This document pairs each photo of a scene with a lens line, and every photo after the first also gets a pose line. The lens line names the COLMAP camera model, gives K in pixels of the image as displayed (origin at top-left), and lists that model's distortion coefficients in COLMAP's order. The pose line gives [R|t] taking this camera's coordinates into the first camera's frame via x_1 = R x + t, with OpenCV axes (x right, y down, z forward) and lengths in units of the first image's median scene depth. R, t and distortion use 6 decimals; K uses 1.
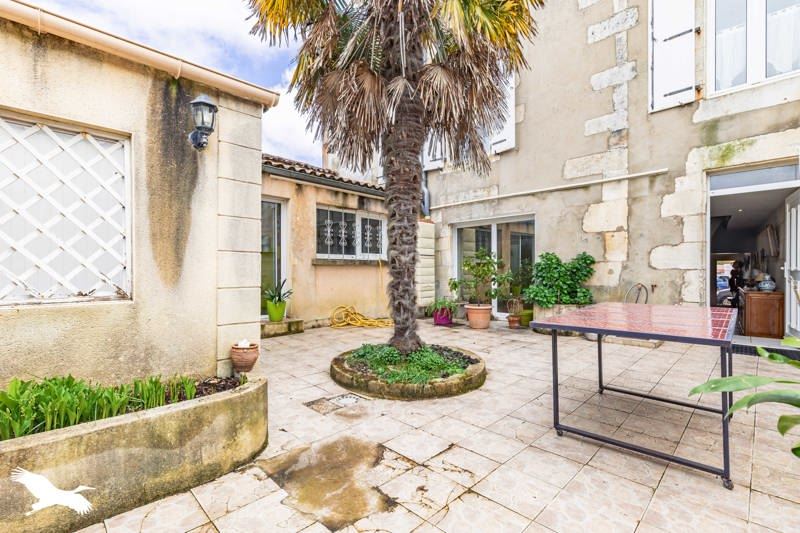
lens RADIAL K [[359.6, 0, 398.4], [0, 359.6, 273.4], [0, 0, 1]] dist [0.001171, 0.000089]
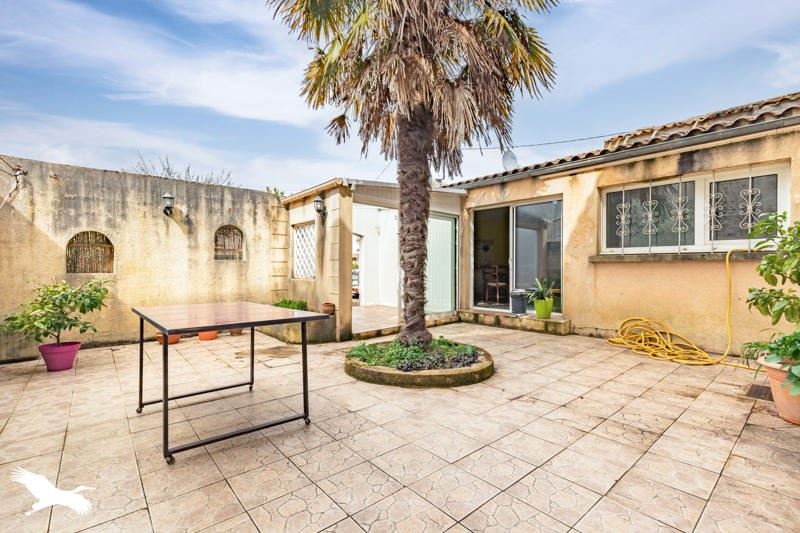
lens RADIAL K [[359.6, 0, 398.4], [0, 359.6, 273.4], [0, 0, 1]] dist [0.001171, 0.000089]
pose [[-0.077111, 0.013730, -0.996928, 0.638753], [-0.007685, 0.999867, 0.014365, -0.006243], [0.996993, 0.008769, -0.076995, 0.601315]]
